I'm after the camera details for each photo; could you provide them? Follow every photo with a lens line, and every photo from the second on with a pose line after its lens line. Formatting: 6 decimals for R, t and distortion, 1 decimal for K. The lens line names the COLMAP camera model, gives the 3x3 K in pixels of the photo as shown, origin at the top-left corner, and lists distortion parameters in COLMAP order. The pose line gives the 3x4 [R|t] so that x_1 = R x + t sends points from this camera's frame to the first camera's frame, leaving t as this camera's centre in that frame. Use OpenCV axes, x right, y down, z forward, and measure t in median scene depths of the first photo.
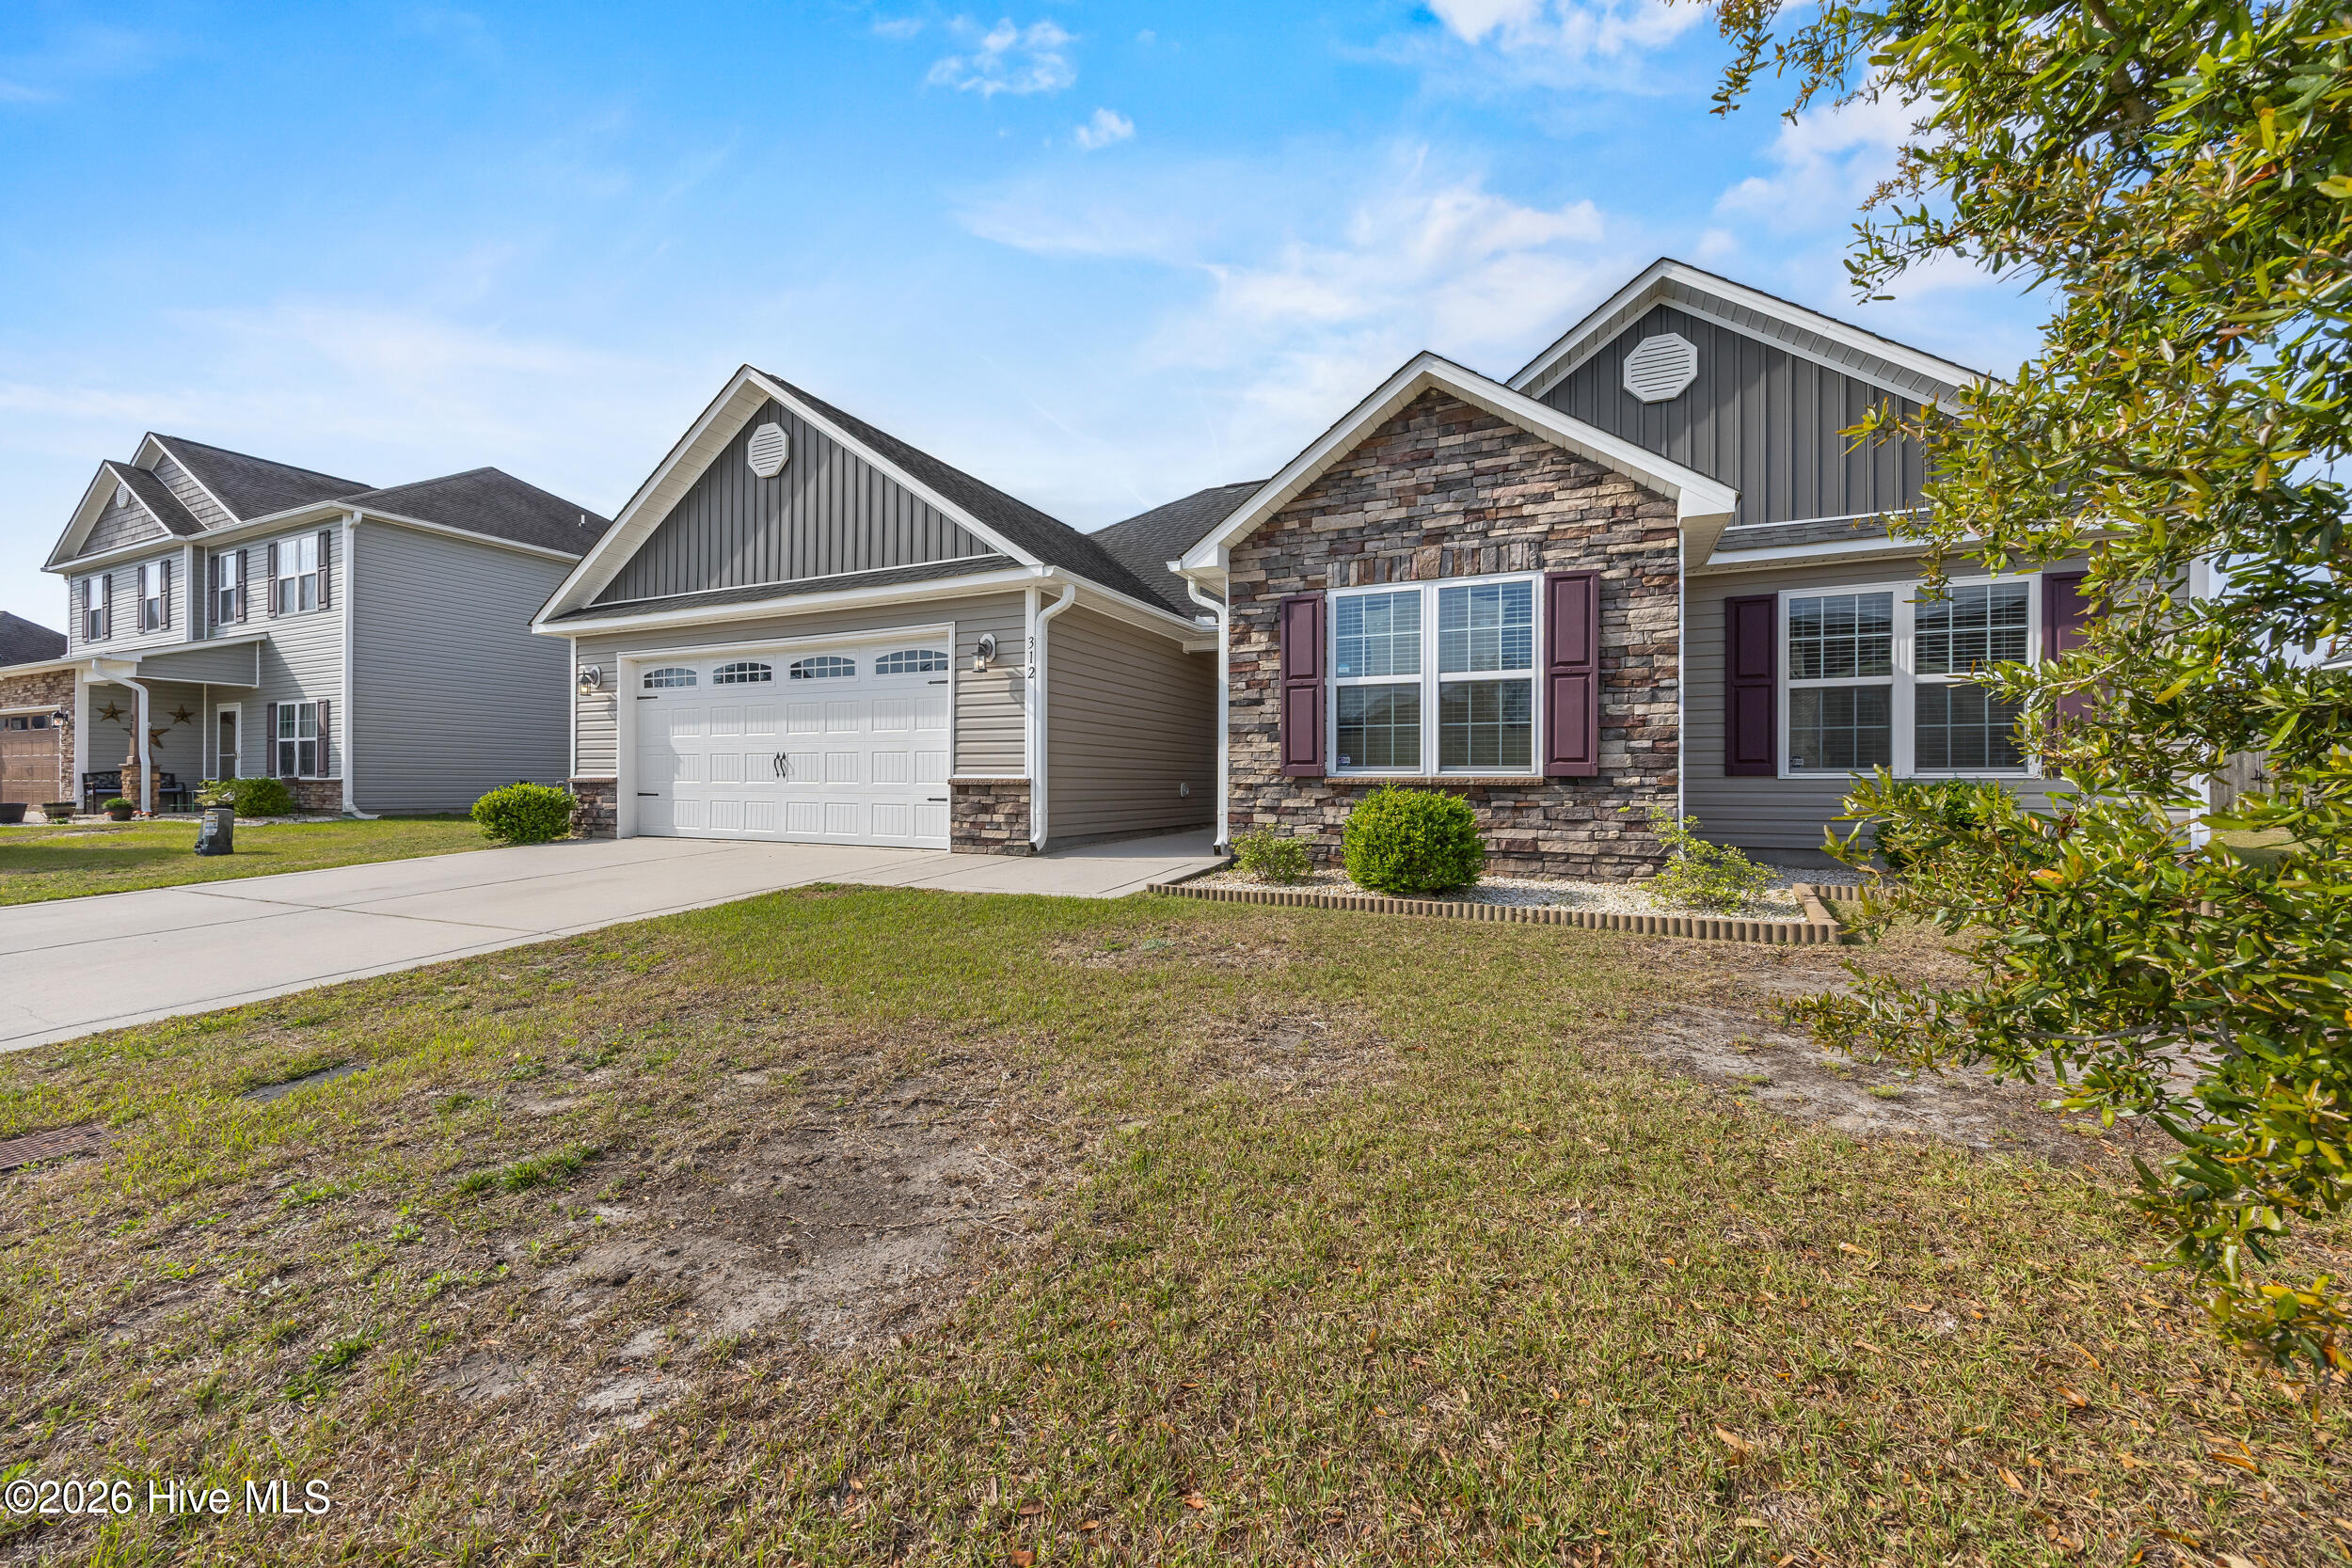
lens RADIAL K [[904.0, 0, 1155.7], [0, 904.0, 784.4], [0, 0, 1]] dist [0.000606, -0.000057]
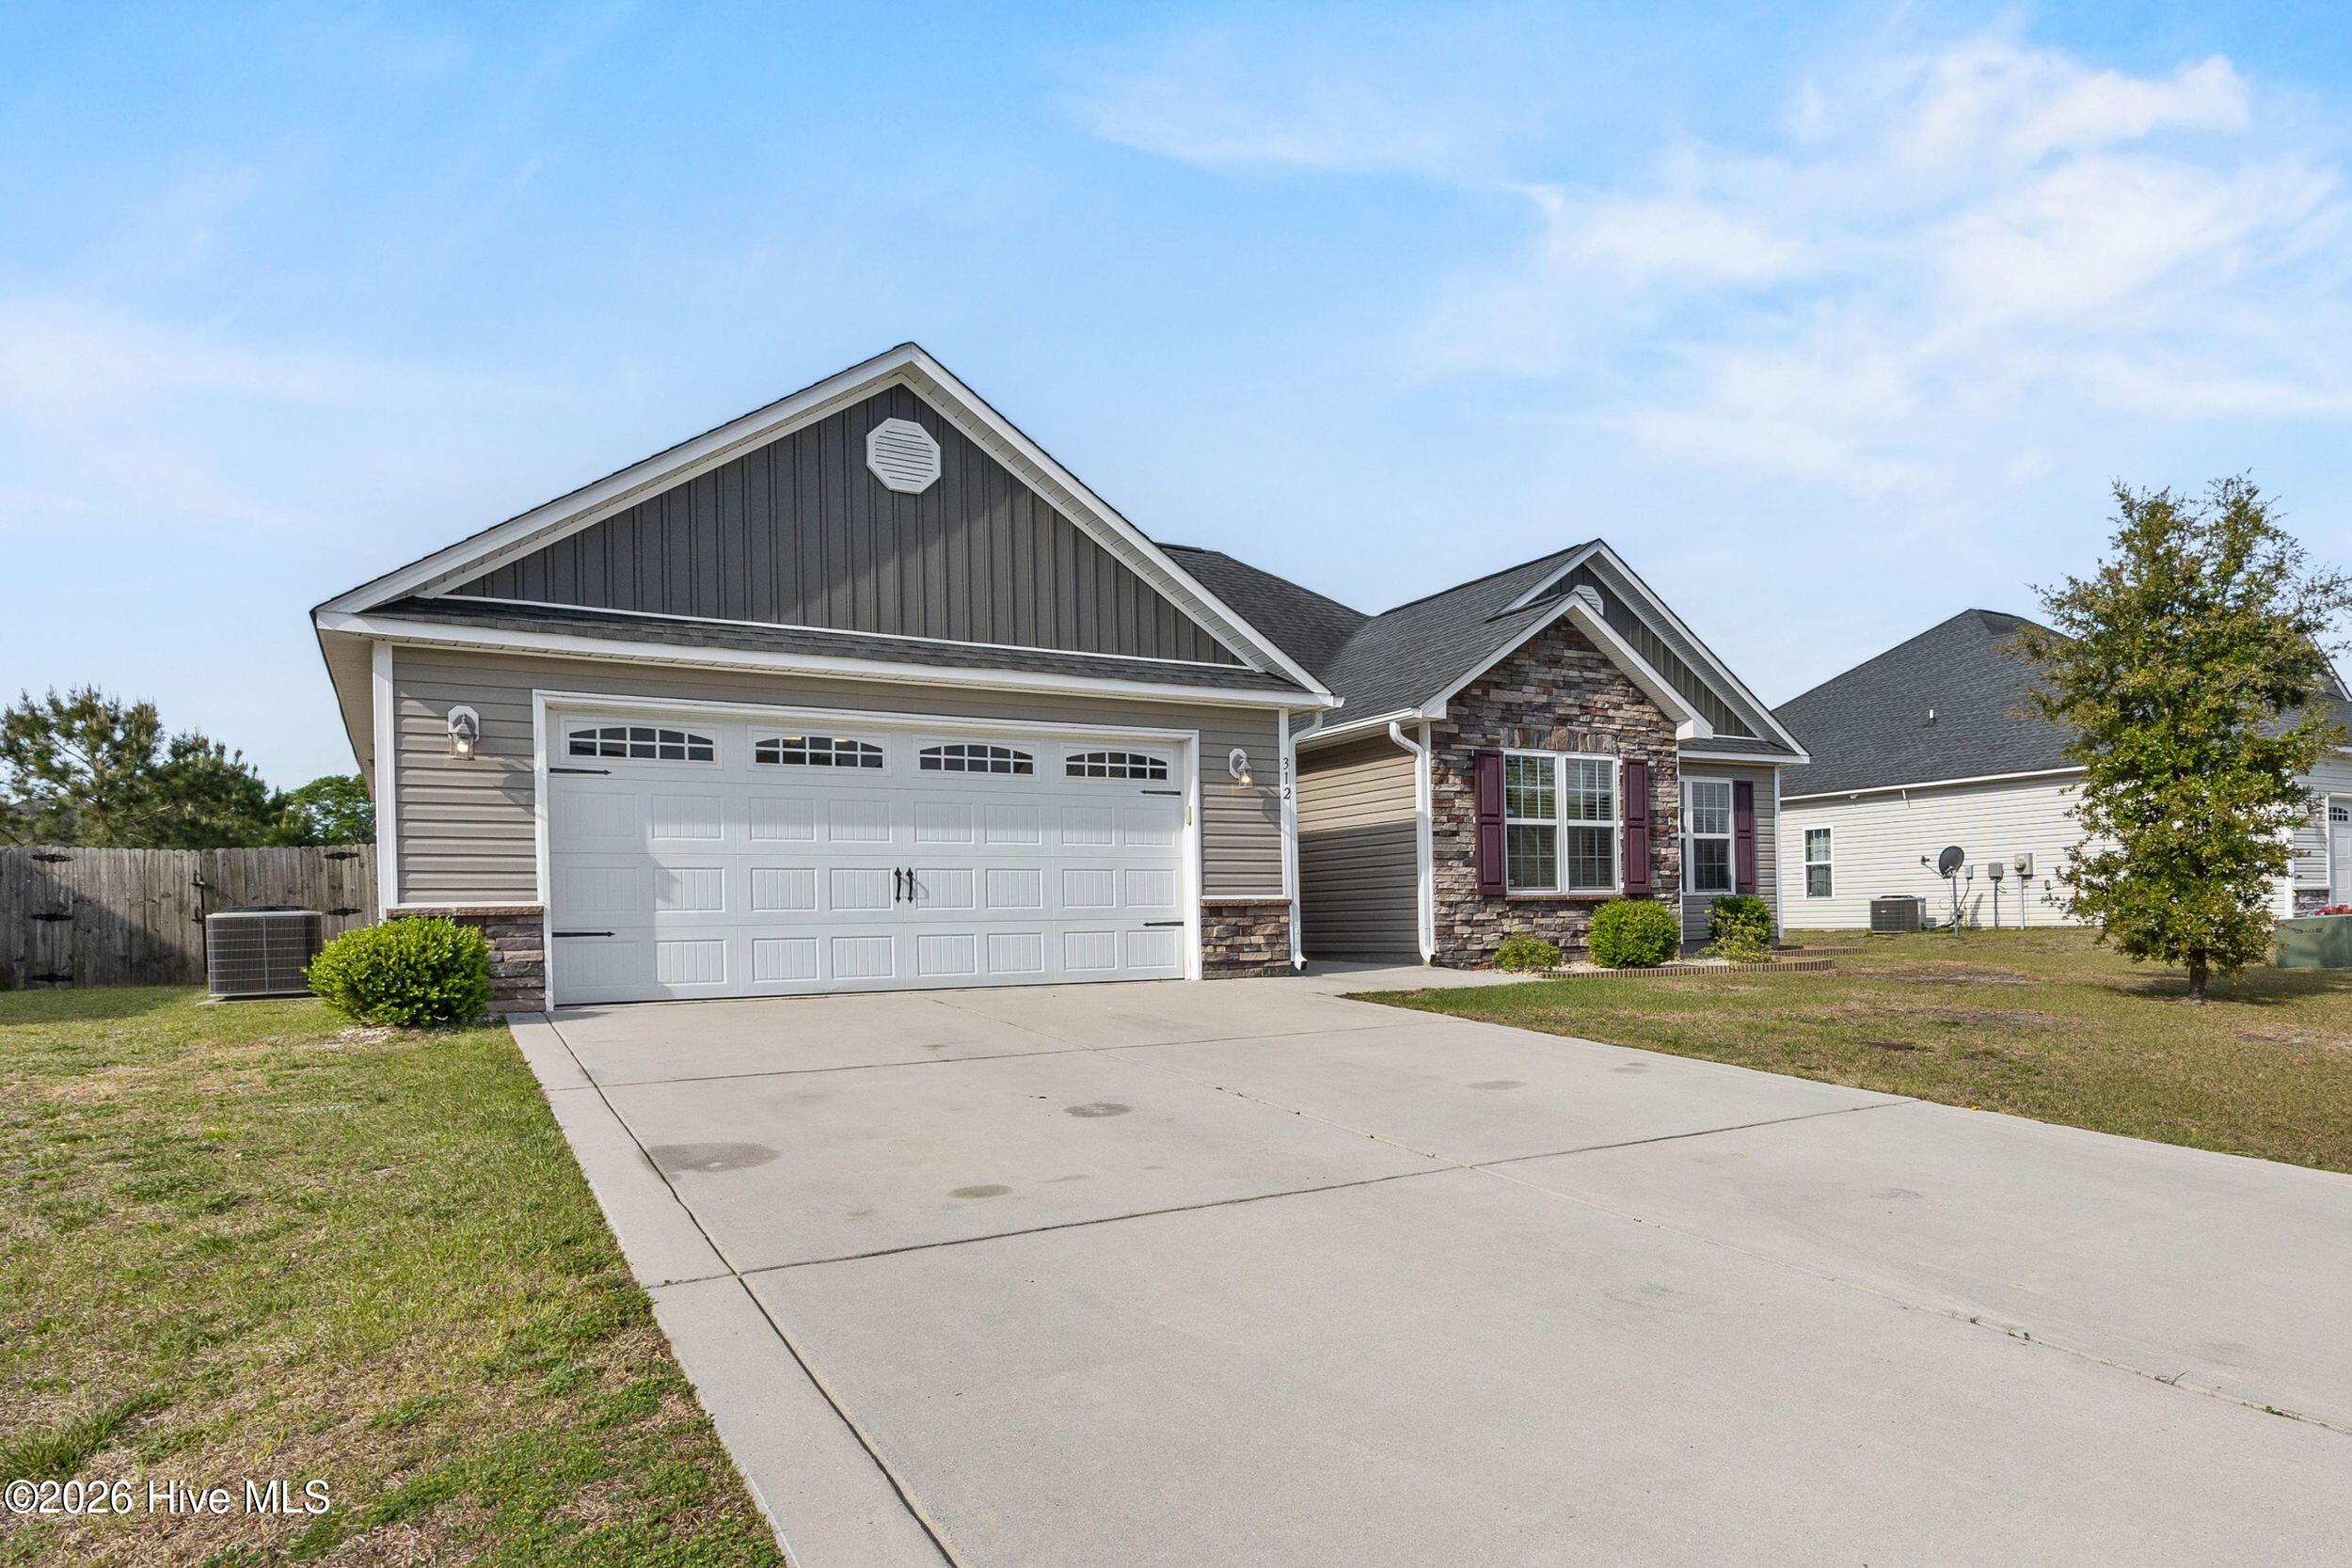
lens RADIAL K [[1172.4, 0, 1243.6], [0, 1172.4, 927.6], [0, 0, 1]] dist [-0.000596, -0.000147]
pose [[0.618845, -0.020249, 0.785252, -1.316383], [0.023449, 0.999698, 0.007298, 0.016426], [-0.785163, 0.013897, 0.619134, 0.262305]]
